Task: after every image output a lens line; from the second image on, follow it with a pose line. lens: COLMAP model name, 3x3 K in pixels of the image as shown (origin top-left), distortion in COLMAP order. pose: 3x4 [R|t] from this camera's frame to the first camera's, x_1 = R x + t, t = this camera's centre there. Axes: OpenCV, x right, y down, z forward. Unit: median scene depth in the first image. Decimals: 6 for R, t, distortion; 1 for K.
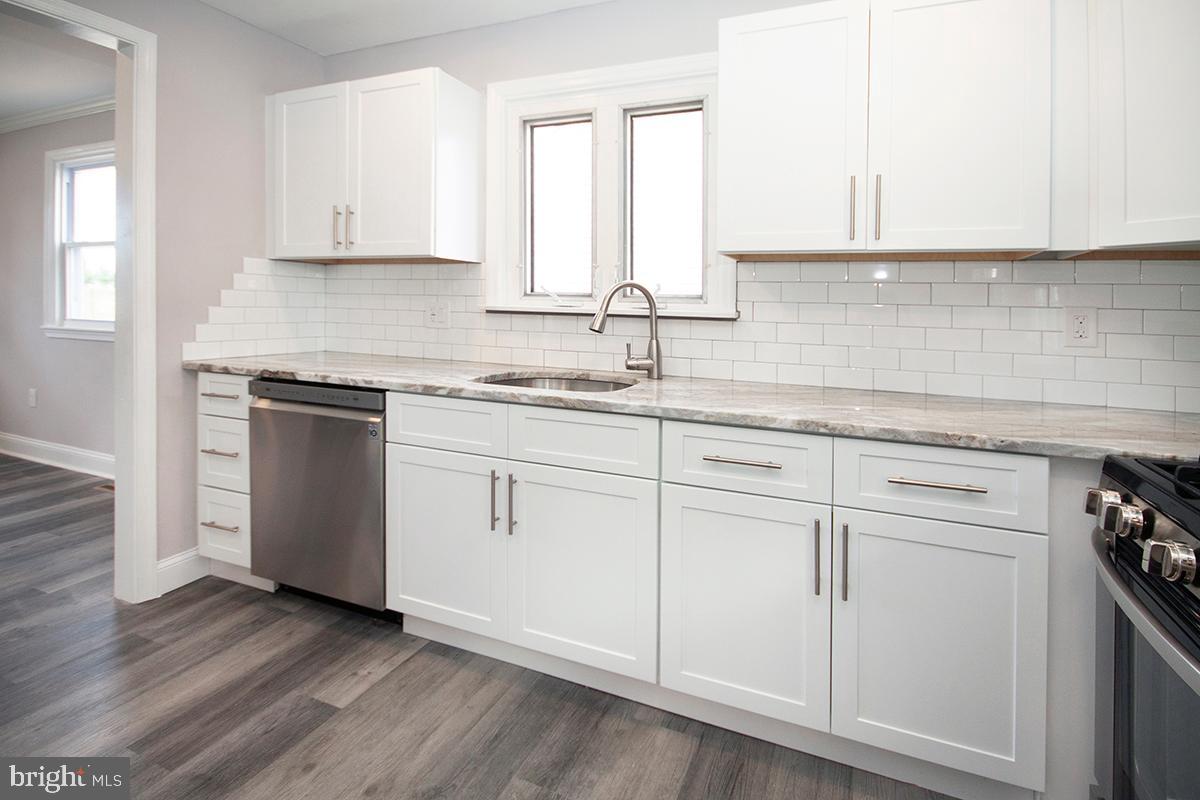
lens RADIAL K [[640.9, 0, 599.0], [0, 640.9, 356.0], [0, 0, 1]] dist [0.009465, -0.011609]
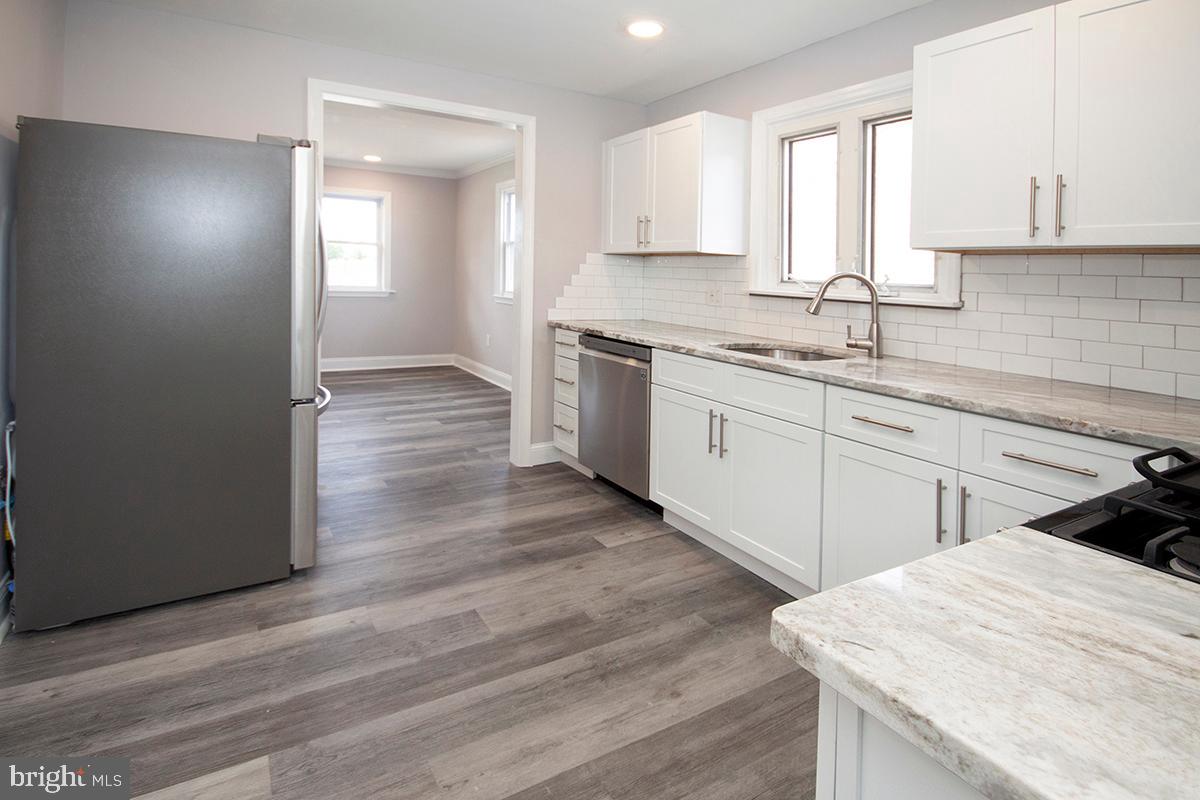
lens RADIAL K [[638.7, 0, 617.1], [0, 638.7, 385.4], [0, 0, 1]] dist [0.000597, -0.000024]
pose [[0.840183, 0.104782, -0.532083, 0.348976], [-0.063787, 0.993440, 0.094914, 0.006591], [0.538538, -0.045805, 0.841355, -0.240070]]
